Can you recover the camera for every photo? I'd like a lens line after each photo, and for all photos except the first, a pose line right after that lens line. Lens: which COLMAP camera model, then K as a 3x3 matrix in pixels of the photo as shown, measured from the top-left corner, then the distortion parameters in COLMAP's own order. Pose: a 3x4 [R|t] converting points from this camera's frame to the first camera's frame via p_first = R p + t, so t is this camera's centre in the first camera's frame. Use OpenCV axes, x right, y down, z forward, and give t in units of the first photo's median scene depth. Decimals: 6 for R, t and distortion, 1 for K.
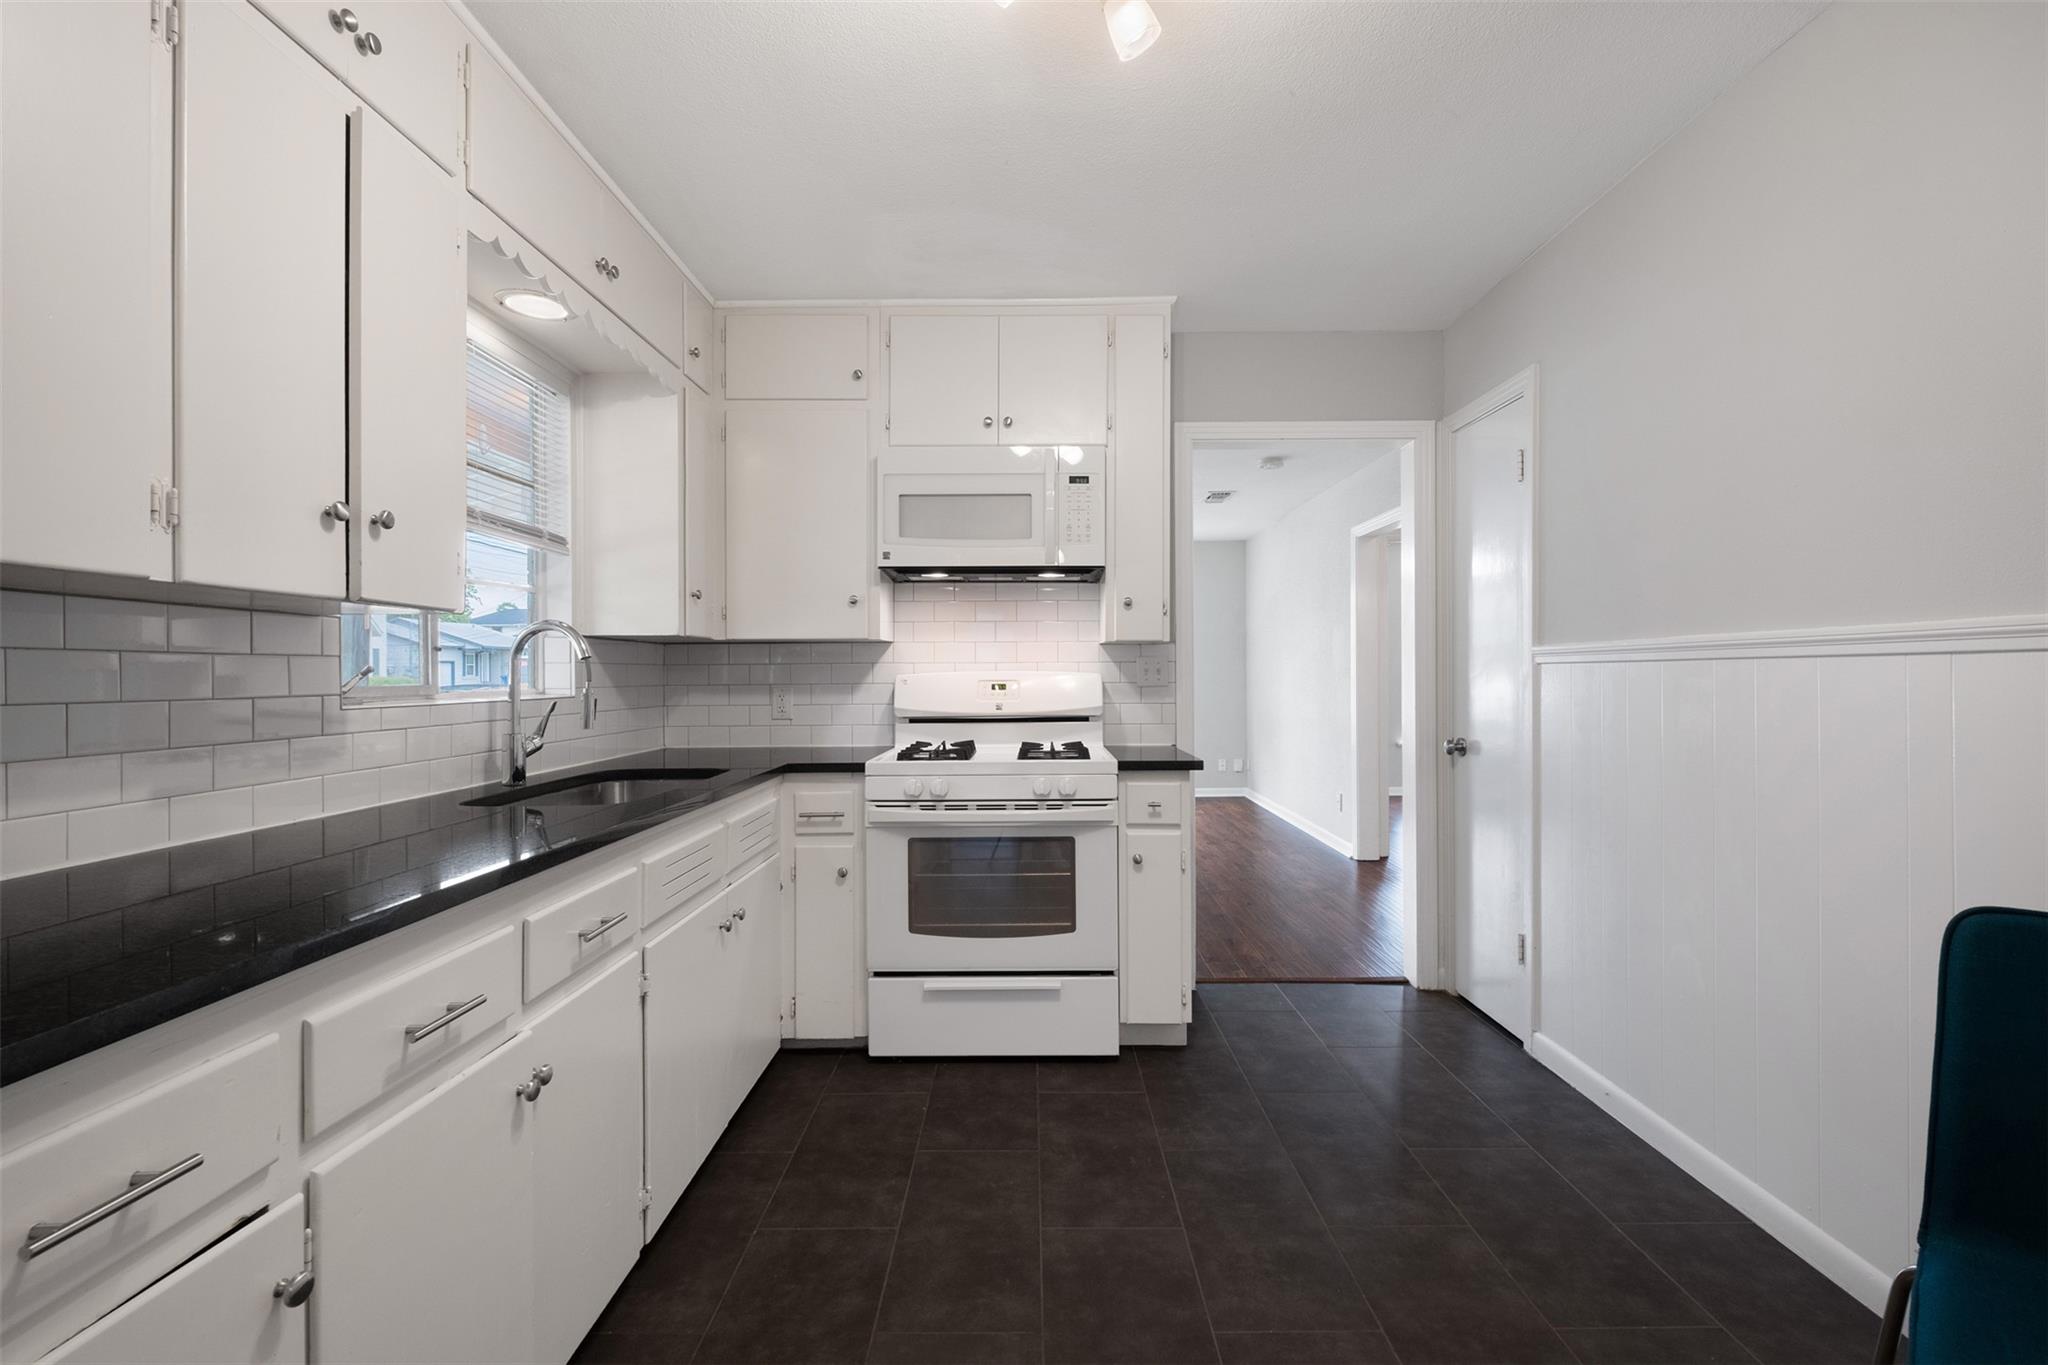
lens RADIAL K [[891.3, 0, 1031.2], [0, 891.3, 681.3], [0, 0, 1]] dist [0.002573, -0.004797]
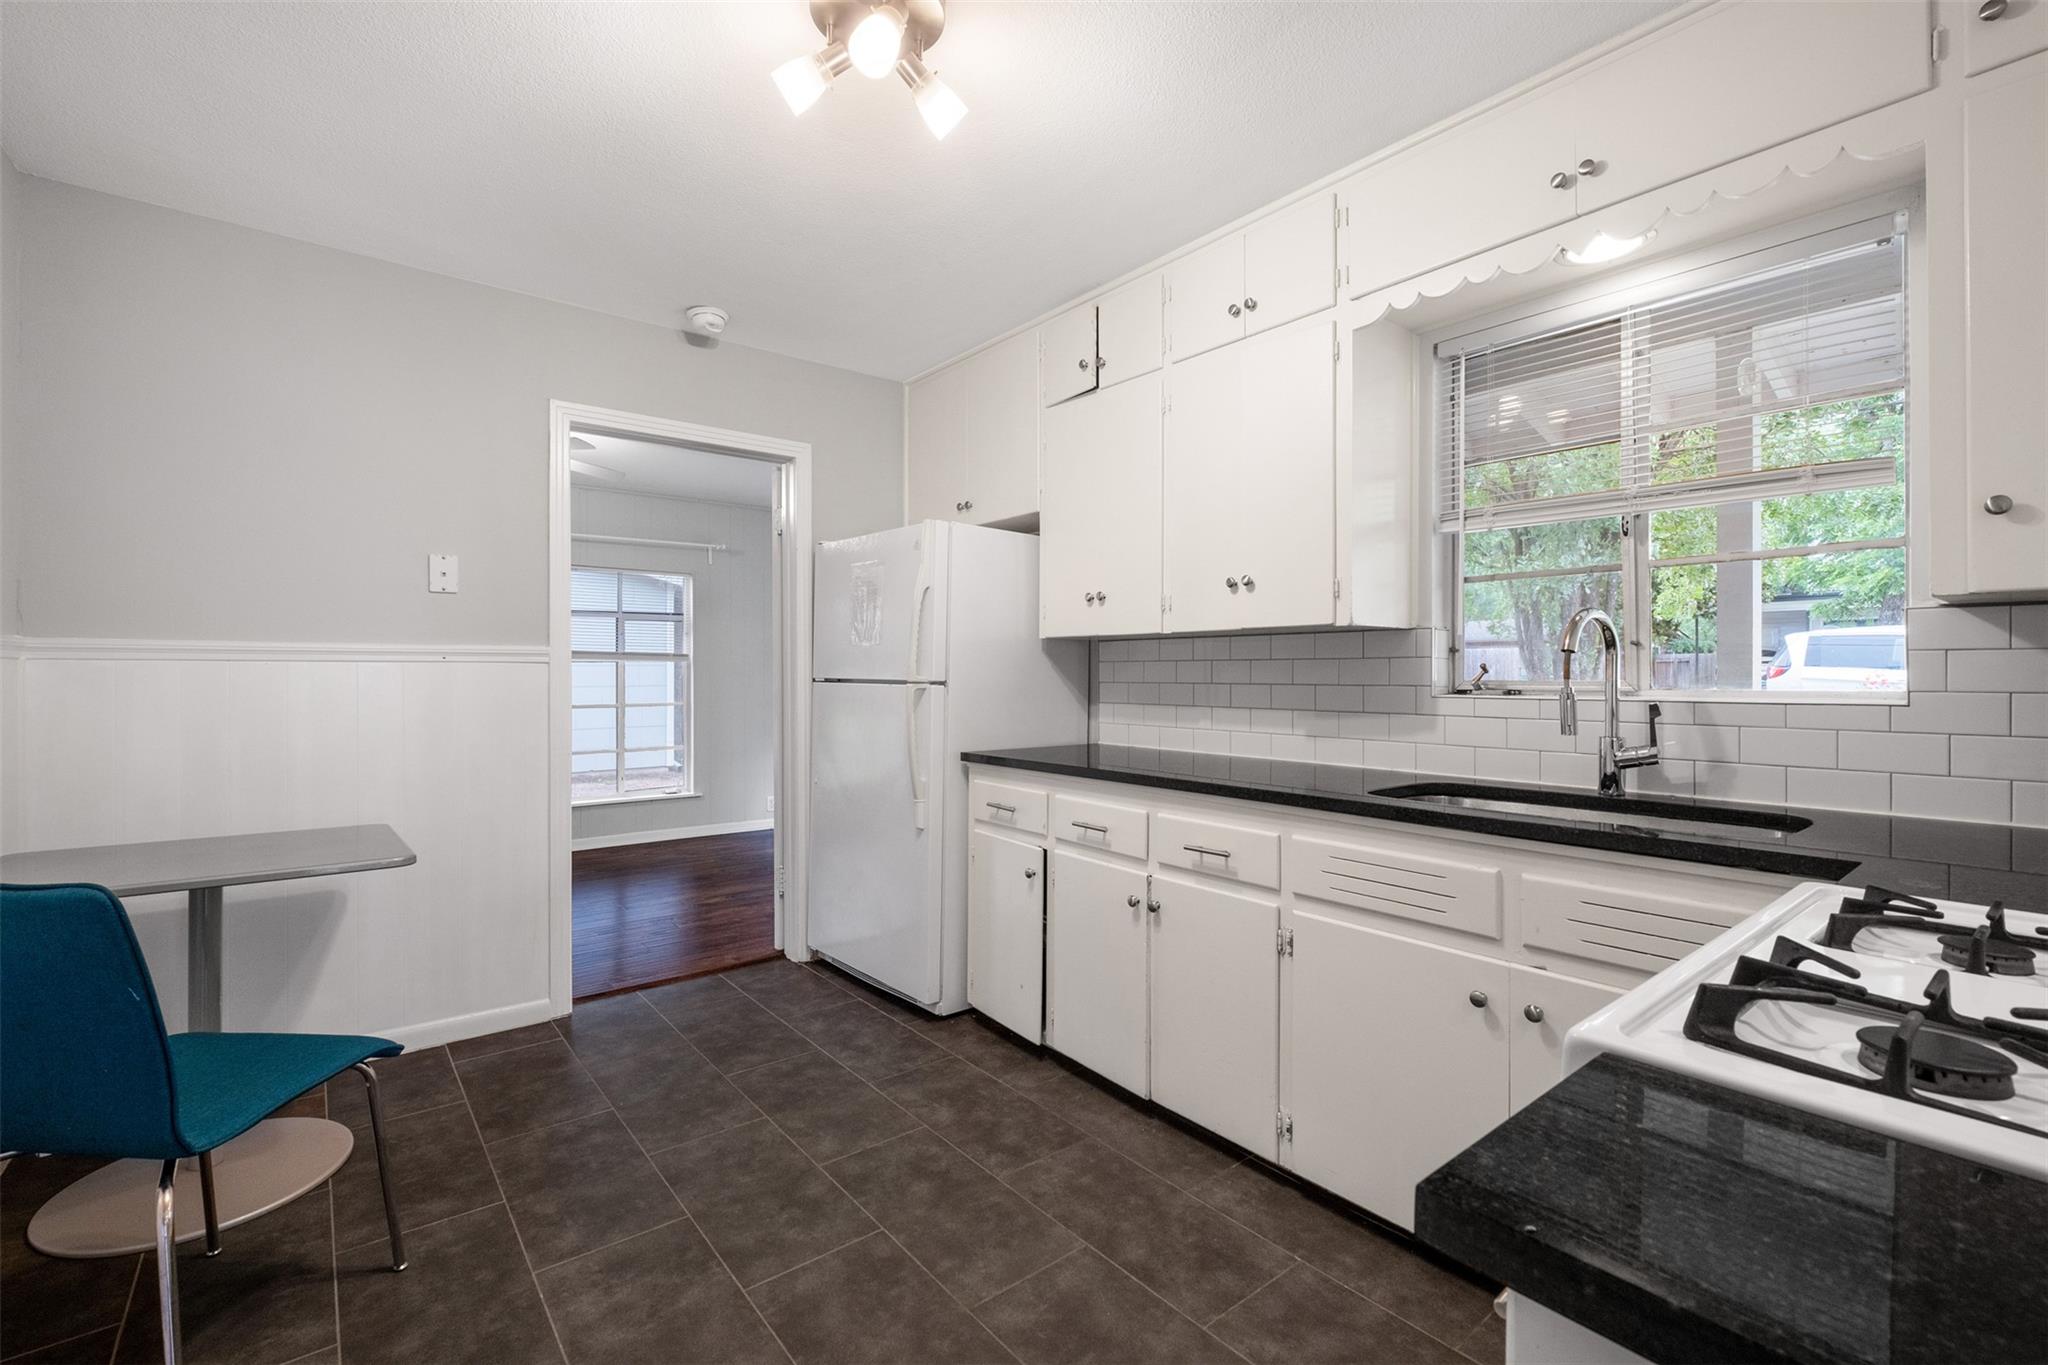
lens RADIAL K [[891.3, 0, 1021.3], [0, 891.3, 668.6], [0, 0, 1]] dist [0.002573, -0.004797]
pose [[-0.782072, -0.000881, -0.623188, 0.361893], [-0.002951, 0.999993, 0.002291, -0.008555], [0.623181, 0.003631, -0.782069, 1.098102]]
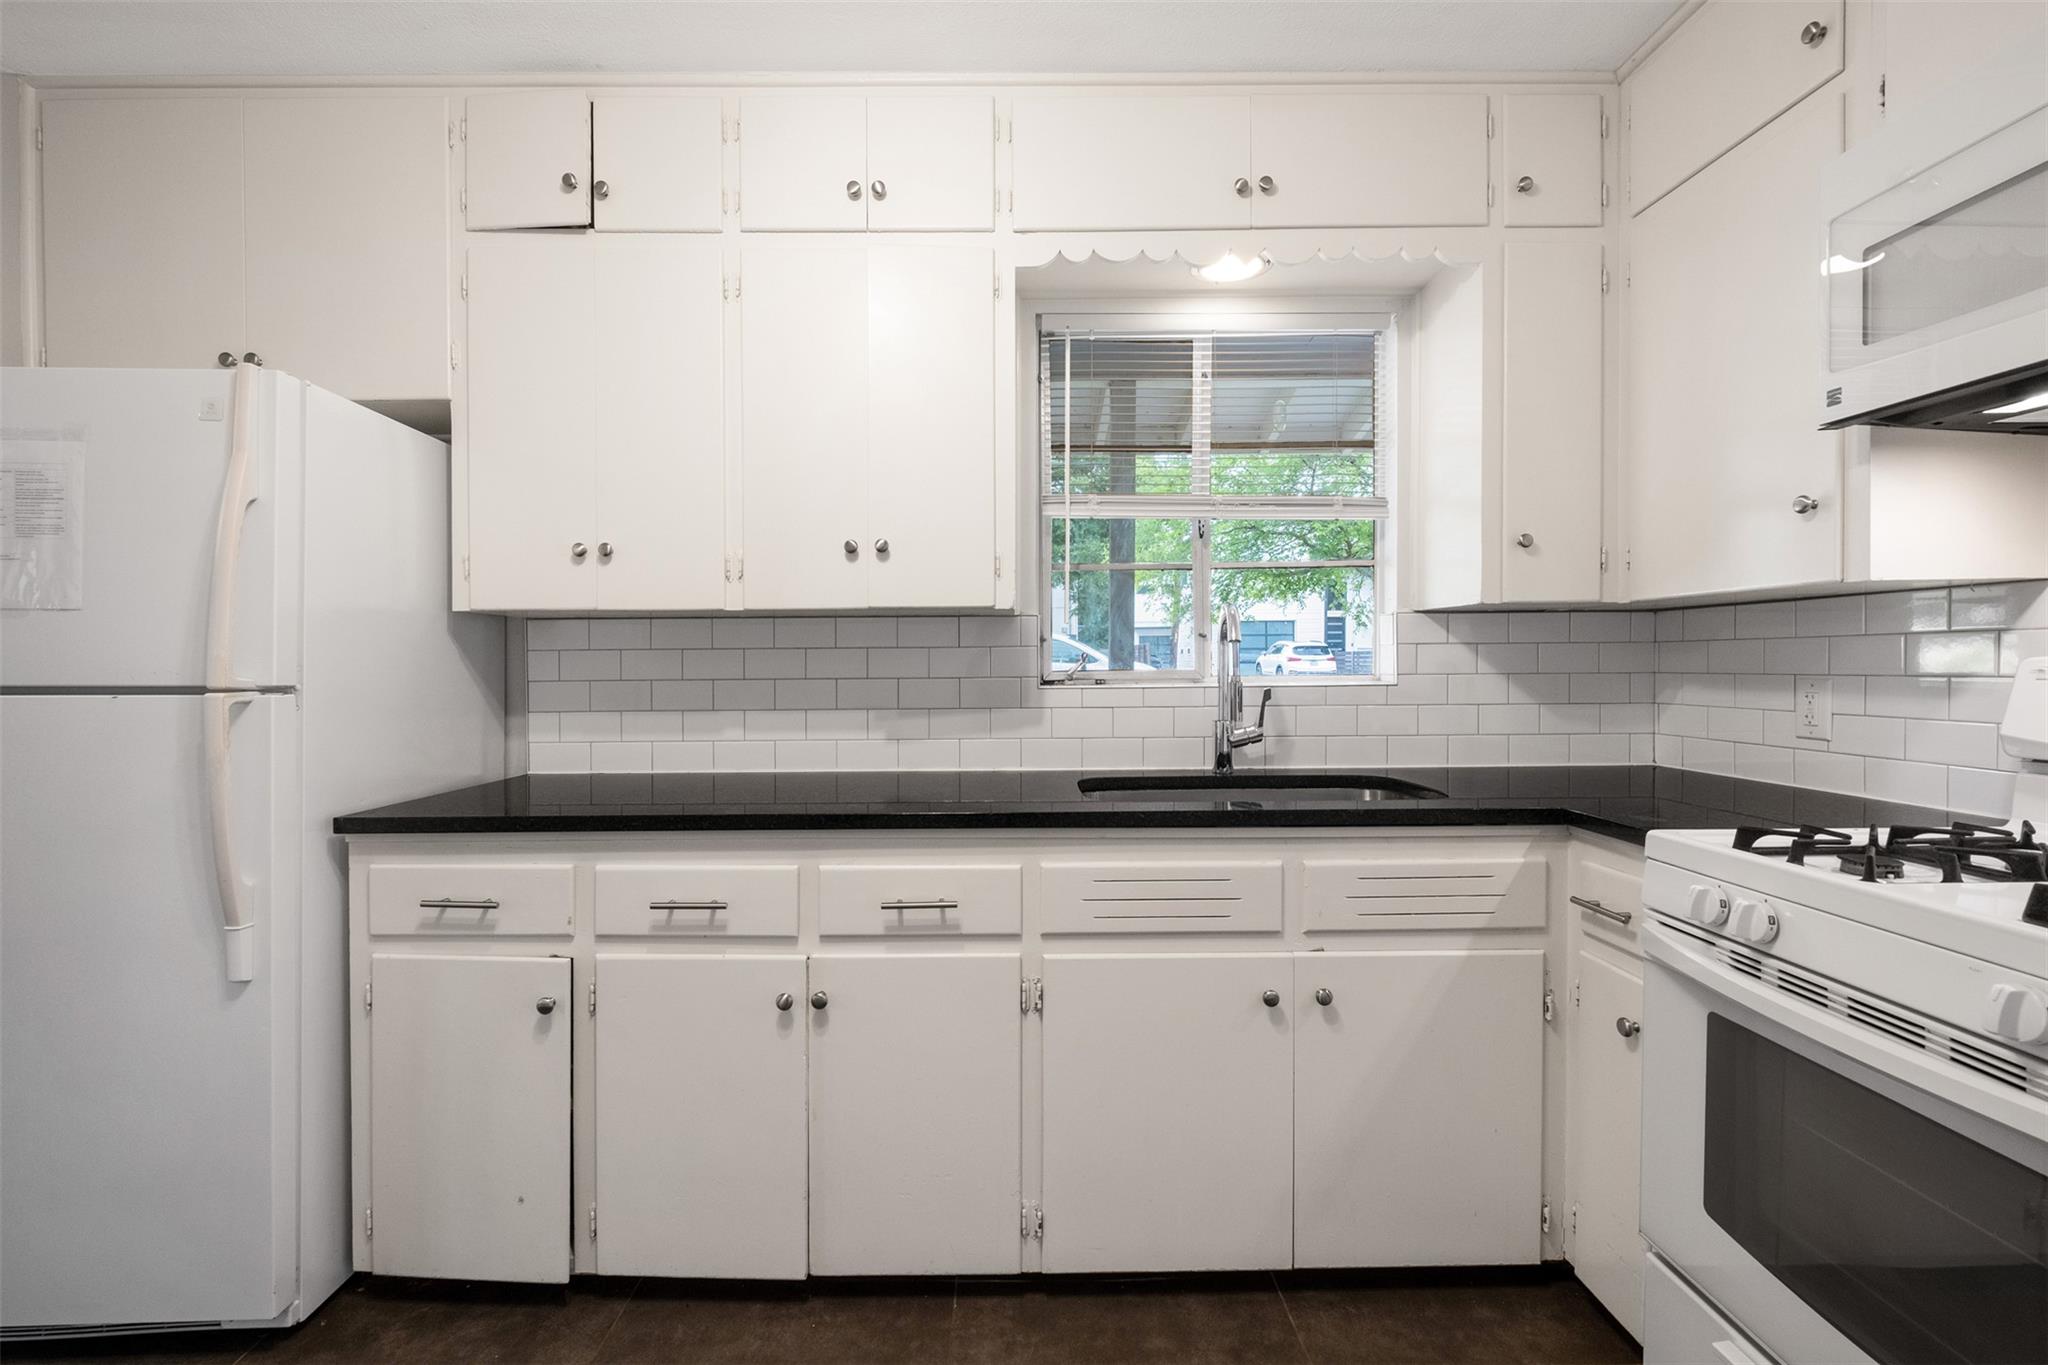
lens RADIAL K [[891.3, 0, 1023.5], [0, 891.3, 672.1], [0, 0, 1]] dist [0.002573, -0.004797]
pose [[0.008038, 0.013355, -0.999879, 0.324209], [0.000417, 0.999911, 0.013359, -0.006355], [0.999968, -0.000524, 0.008032, 0.638506]]
